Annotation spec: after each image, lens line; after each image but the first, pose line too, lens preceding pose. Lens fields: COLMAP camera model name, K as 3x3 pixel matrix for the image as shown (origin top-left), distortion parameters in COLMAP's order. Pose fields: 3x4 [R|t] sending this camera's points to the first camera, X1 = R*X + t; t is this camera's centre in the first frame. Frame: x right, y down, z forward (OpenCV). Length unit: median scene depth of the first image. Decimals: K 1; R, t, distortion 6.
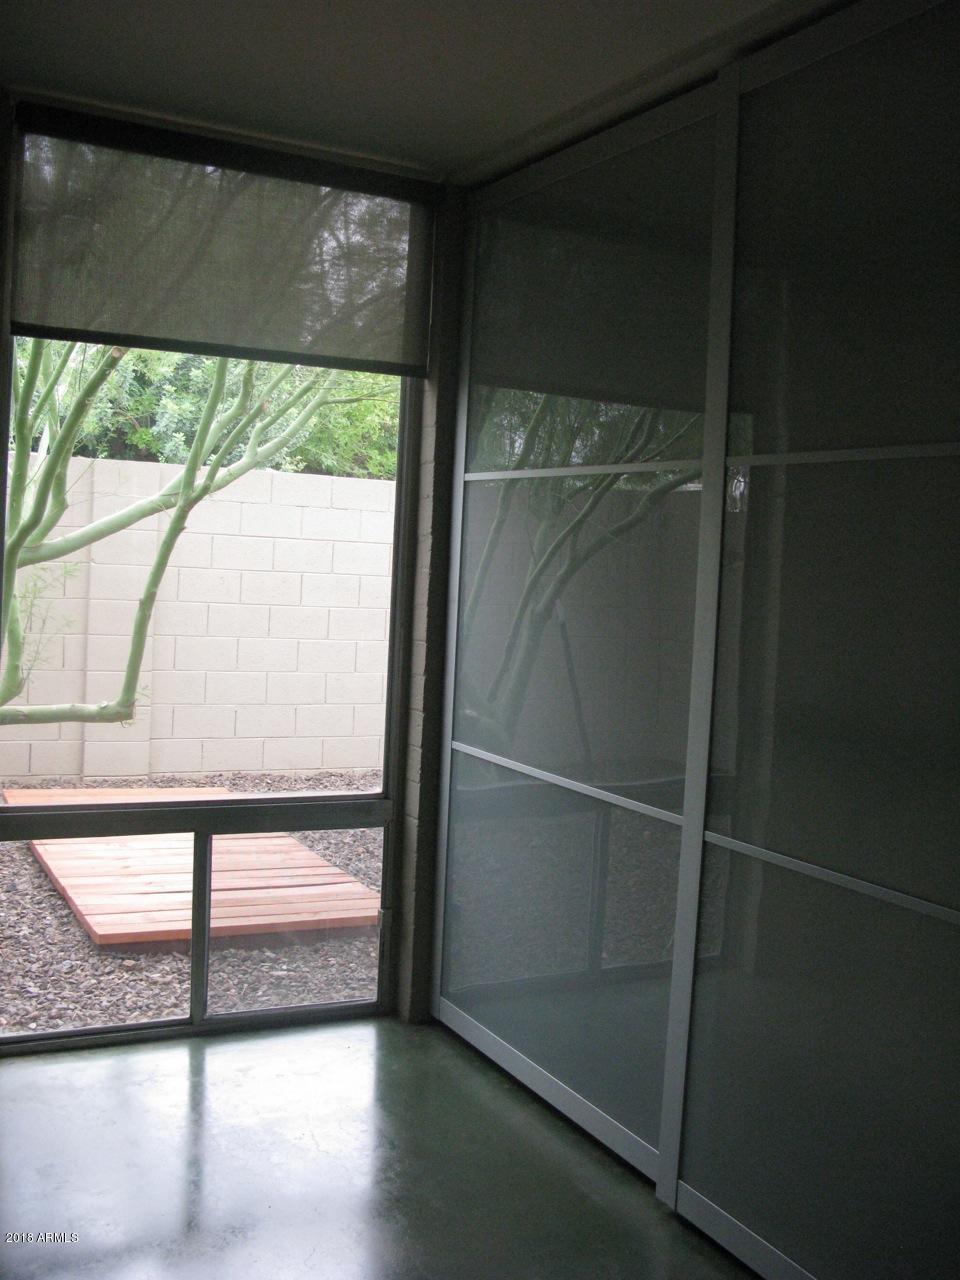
lens RADIAL K [[1287.3, 0, 482.9], [0, 1287.3, 645.5], [0, 0, 1]] dist [-0.140379, 0.000000]
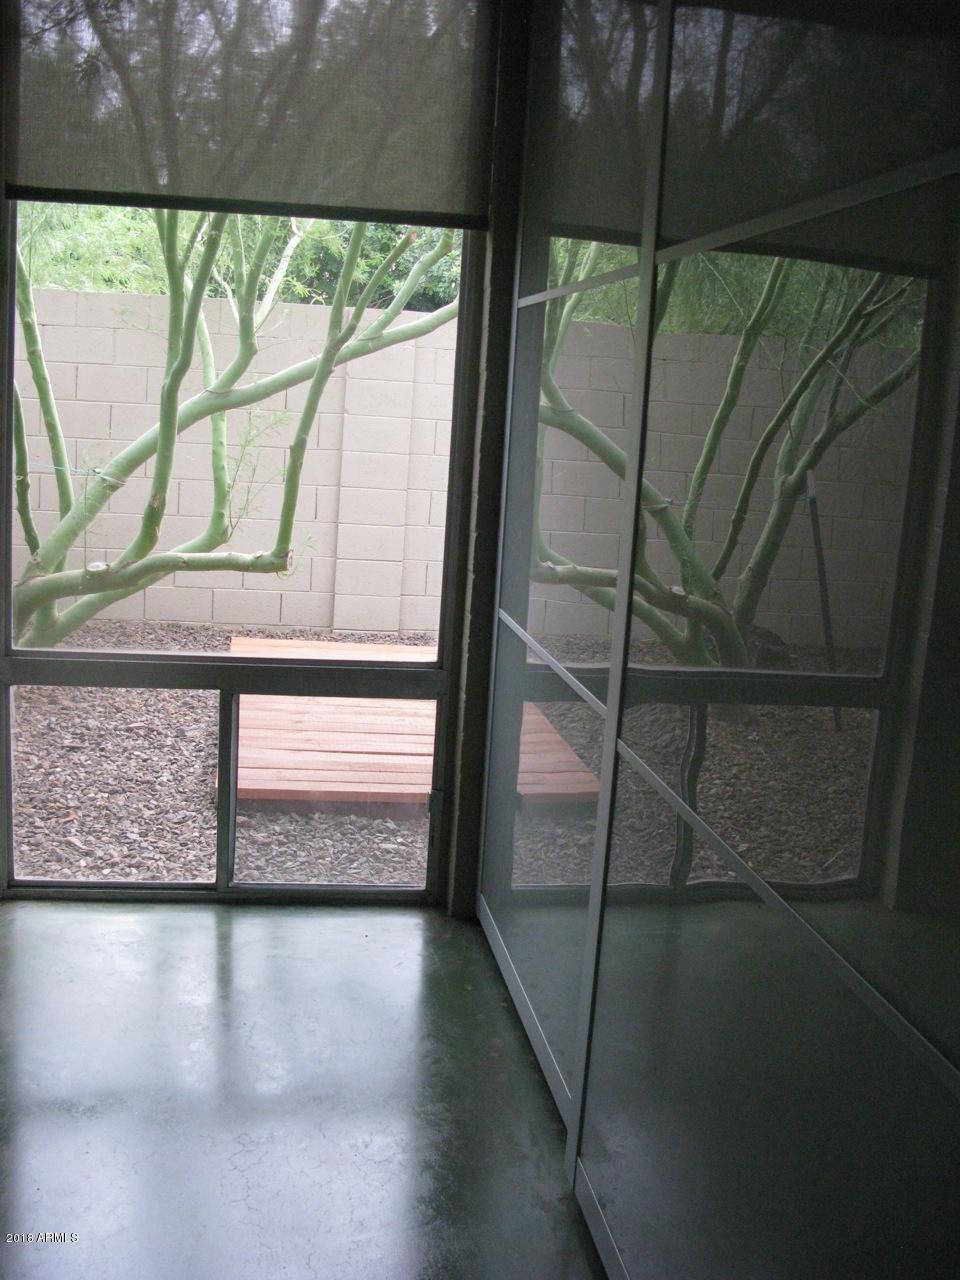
lens RADIAL K [[1287.3, 0, 479.4], [0, 1287.3, 632.4], [0, 0, 1]] dist [-0.140379, 0.000000]
pose [[0.946166, 0.067028, -0.316667, 0.202740], [-0.037816, 0.994515, 0.097516, 0.004377], [0.321467, -0.080291, 0.943511, 0.140491]]
